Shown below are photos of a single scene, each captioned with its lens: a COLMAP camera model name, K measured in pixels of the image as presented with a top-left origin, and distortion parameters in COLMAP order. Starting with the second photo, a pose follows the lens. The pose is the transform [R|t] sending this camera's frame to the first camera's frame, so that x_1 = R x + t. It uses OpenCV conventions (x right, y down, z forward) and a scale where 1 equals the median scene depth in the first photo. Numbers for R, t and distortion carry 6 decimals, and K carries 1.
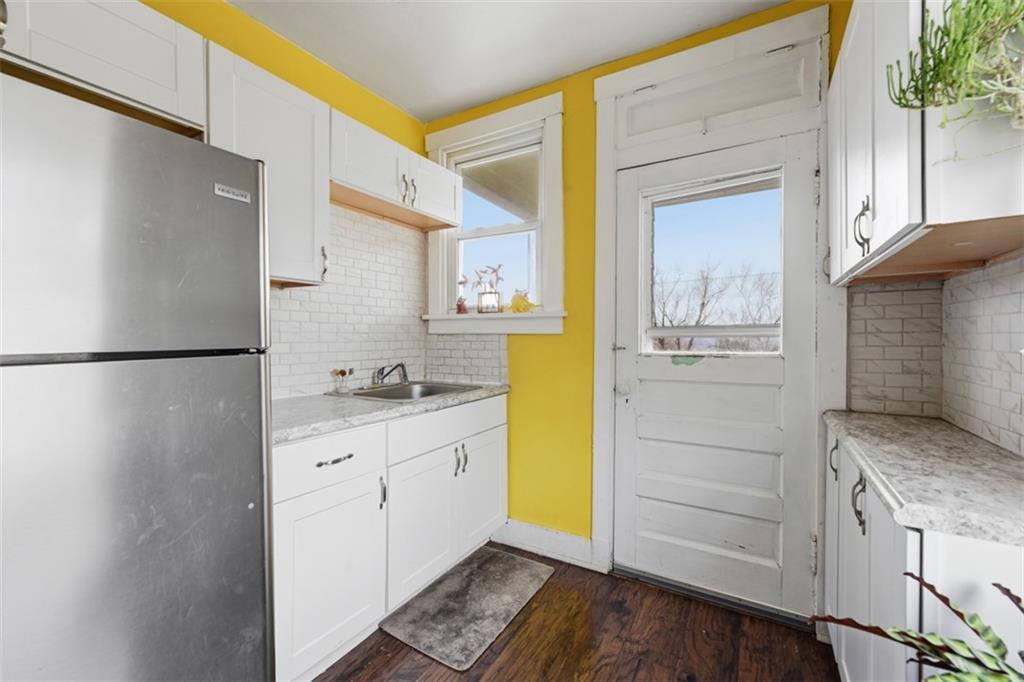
lens RADIAL K [[420.2, 0, 514.3], [0, 420.2, 339.2], [0, 0, 1]] dist [0.004921, 0.000675]
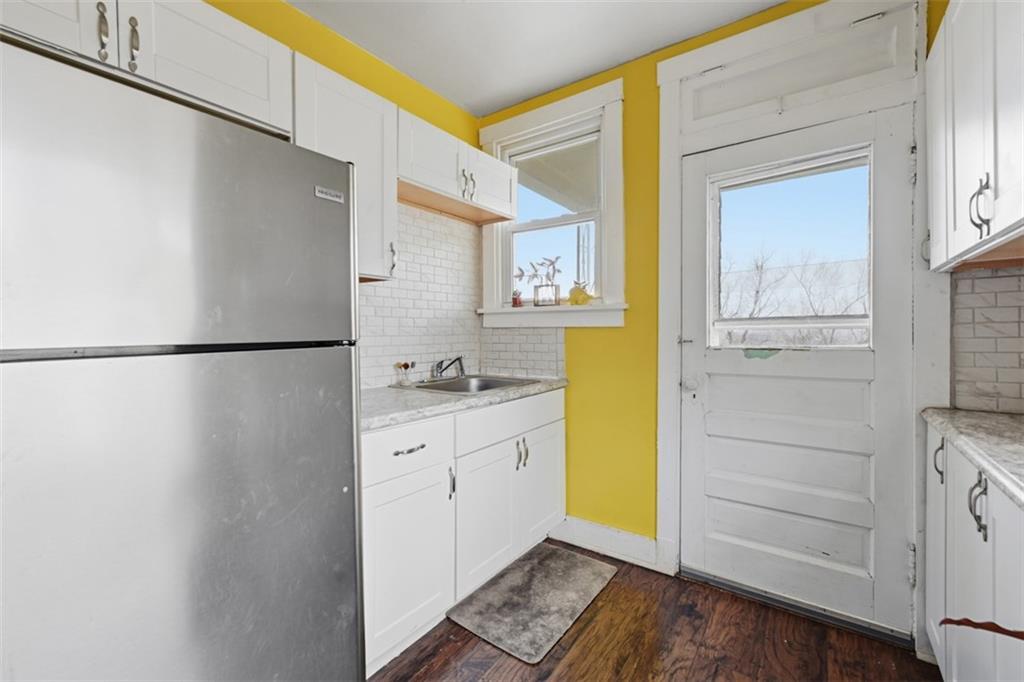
lens RADIAL K [[433.9, 0, 508.1], [0, 433.9, 333.1], [0, 0, 1]] dist [0.004791, 0.000889]
pose [[0.995515, -0.004141, -0.094514, -0.072545], [0.003886, 0.999988, -0.002872, 0.005443], [0.094525, 0.002492, 0.995519, -0.030304]]
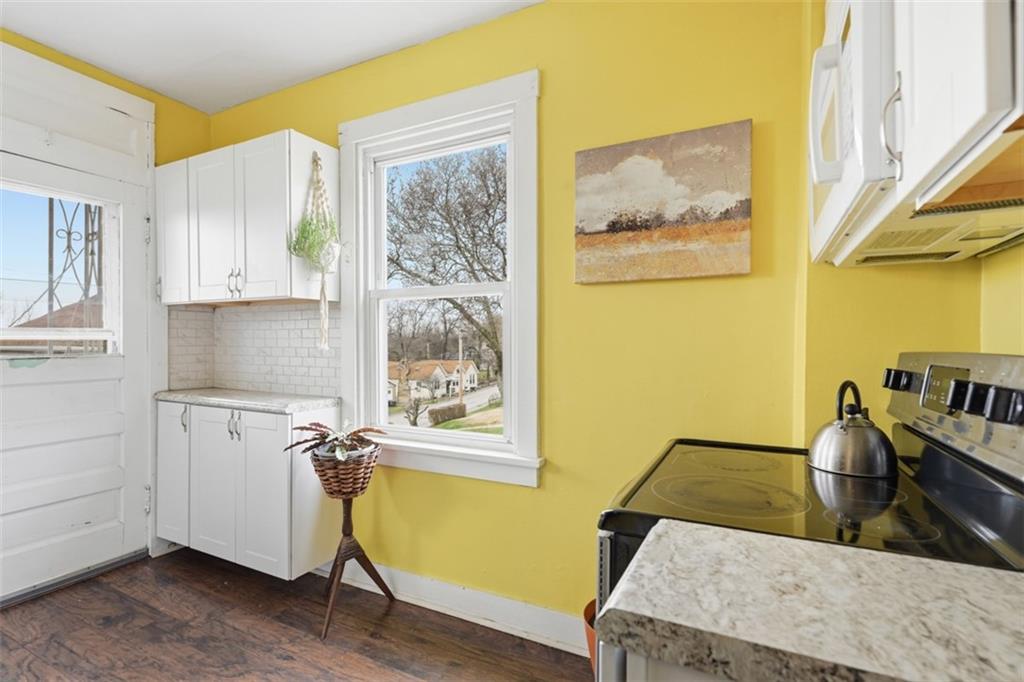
lens RADIAL K [[492.4, 0, 511.4], [0, 492.4, 343.1], [0, 0, 1]] dist [-0.000765, -0.000022]
pose [[-0.062144, -0.001568, 0.998066, -0.941967], [0.003838, 0.999991, 0.001810, 0.006604], [-0.998060, 0.003943, -0.062138, -0.074652]]
